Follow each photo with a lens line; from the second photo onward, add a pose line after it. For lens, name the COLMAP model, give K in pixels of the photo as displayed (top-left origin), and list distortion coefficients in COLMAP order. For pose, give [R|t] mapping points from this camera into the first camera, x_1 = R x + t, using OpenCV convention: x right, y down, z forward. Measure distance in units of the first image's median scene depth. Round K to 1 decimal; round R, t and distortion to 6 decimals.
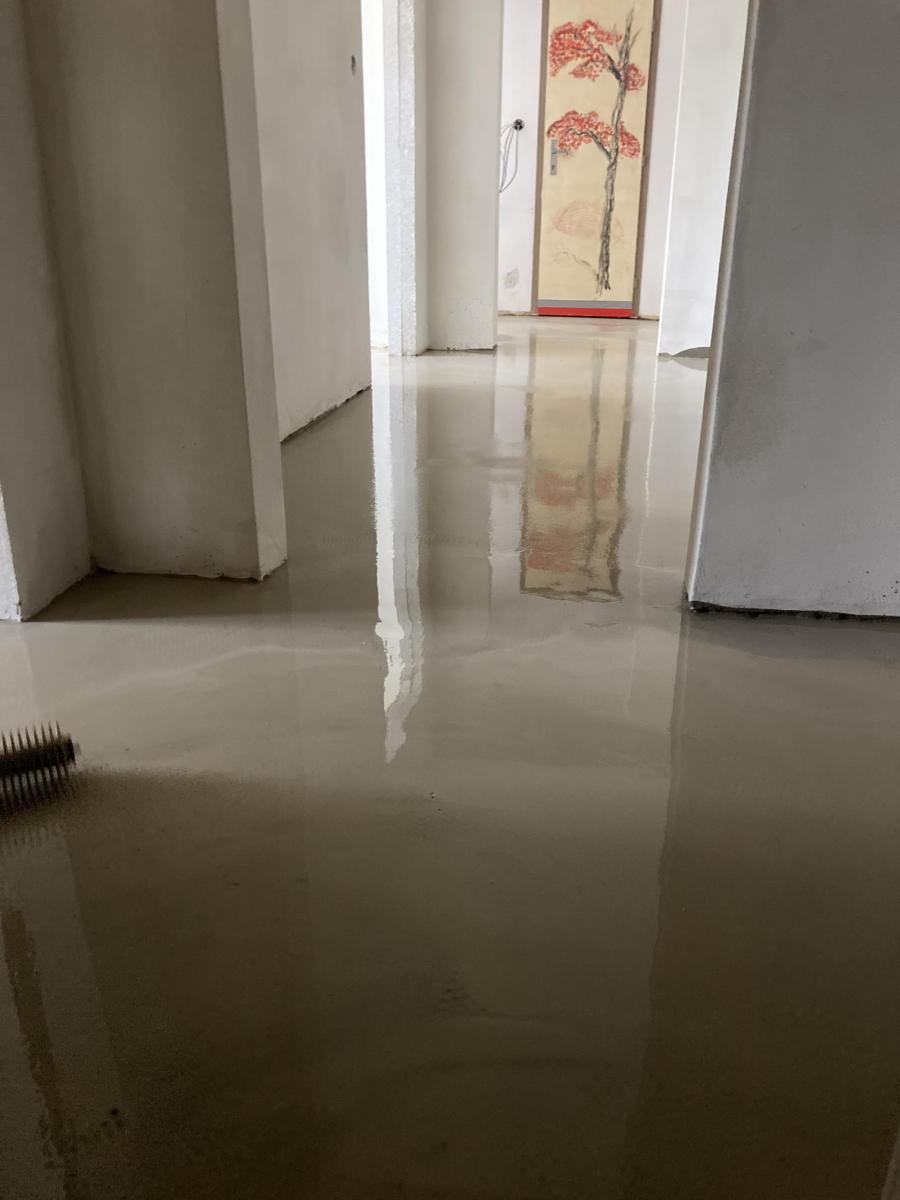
lens RADIAL K [[991.1, 0, 444.3], [0, 991.1, 604.0], [0, 0, 1]] dist [-0.030921, 0.006993]
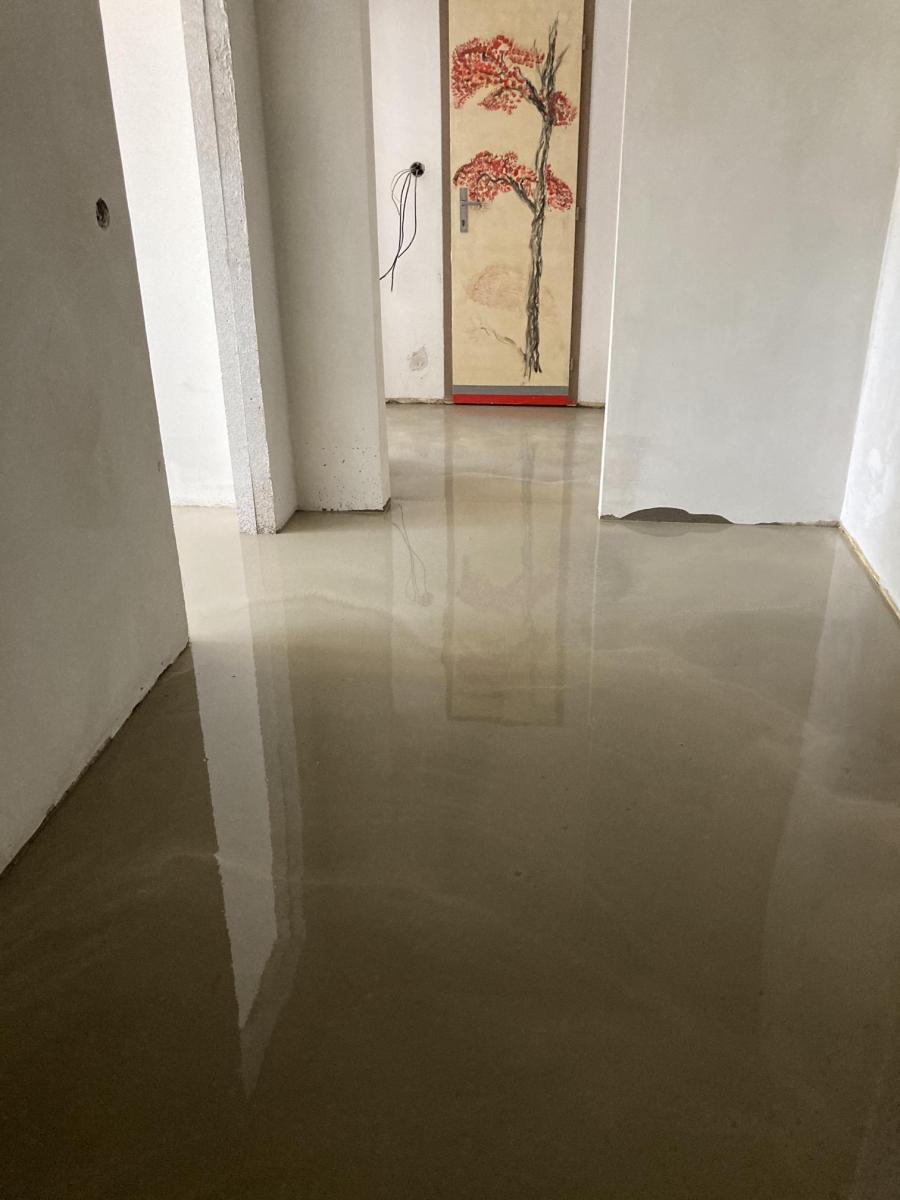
lens RADIAL K [[991.1, 0, 457.0], [0, 991.1, 596.4], [0, 0, 1]] dist [-0.030921, 0.006993]
pose [[0.997804, -0.041050, 0.051977, 0.053115], [0.038160, 0.997734, 0.055412, -0.193062], [-0.054134, -0.053307, 0.997110, 0.202741]]
